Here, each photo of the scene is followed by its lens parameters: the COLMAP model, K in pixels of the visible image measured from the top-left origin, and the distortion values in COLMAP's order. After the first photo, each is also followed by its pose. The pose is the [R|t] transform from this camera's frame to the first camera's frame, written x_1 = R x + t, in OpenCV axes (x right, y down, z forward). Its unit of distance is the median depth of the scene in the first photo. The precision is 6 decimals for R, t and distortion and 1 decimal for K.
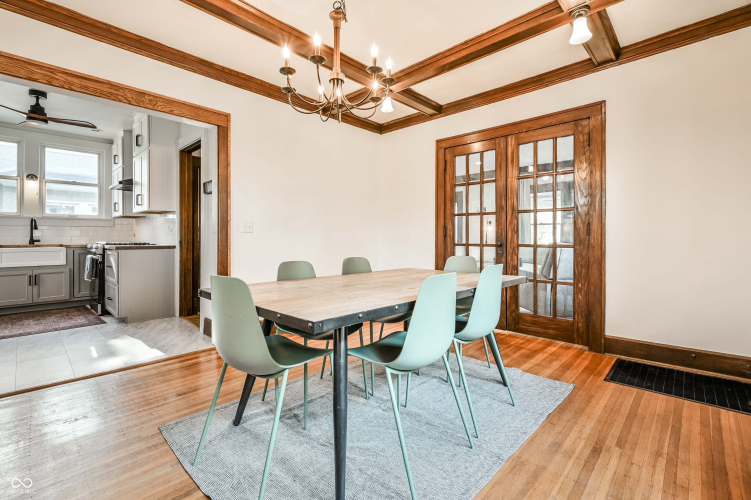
lens RADIAL K [[338.3, 0, 375.1], [0, 338.3, 237.8], [0, 0, 1]] dist [-0.002685, -0.000935]
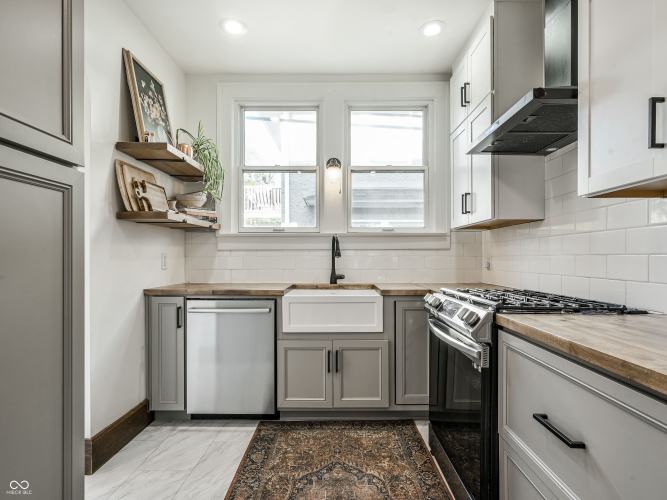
lens RADIAL K [[358.7, 0, 343.9], [0, 358.7, 260.3], [0, 0, 1]] dist [-0.001351, -0.000978]
pose [[0.698649, 0.003134, -0.715458, -0.588129], [0.003236, 0.999966, 0.007541, -0.023397], [0.715458, -0.007583, 0.698615, 0.603338]]
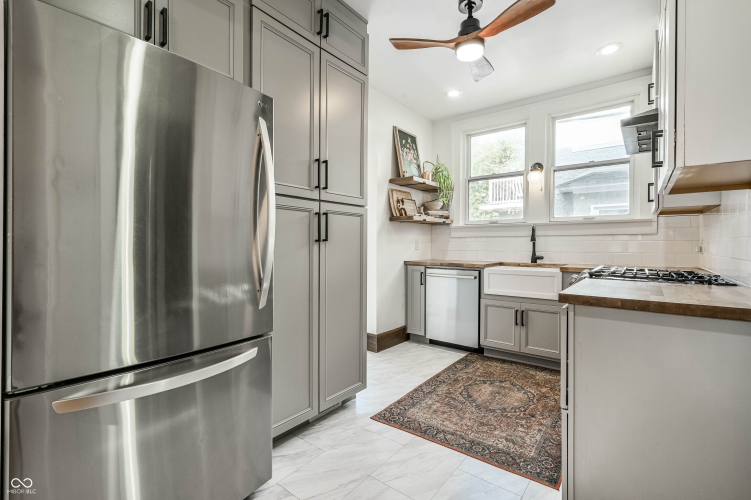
lens RADIAL K [[338.3, 0, 377.3], [0, 338.3, 249.2], [0, 0, 1]] dist [-0.002685, -0.000935]
pose [[0.113094, 0.011855, -0.993514, -0.358633], [0.001508, 0.999926, 0.012103, -0.017921], [0.993583, -0.002867, 0.113068, 0.598385]]
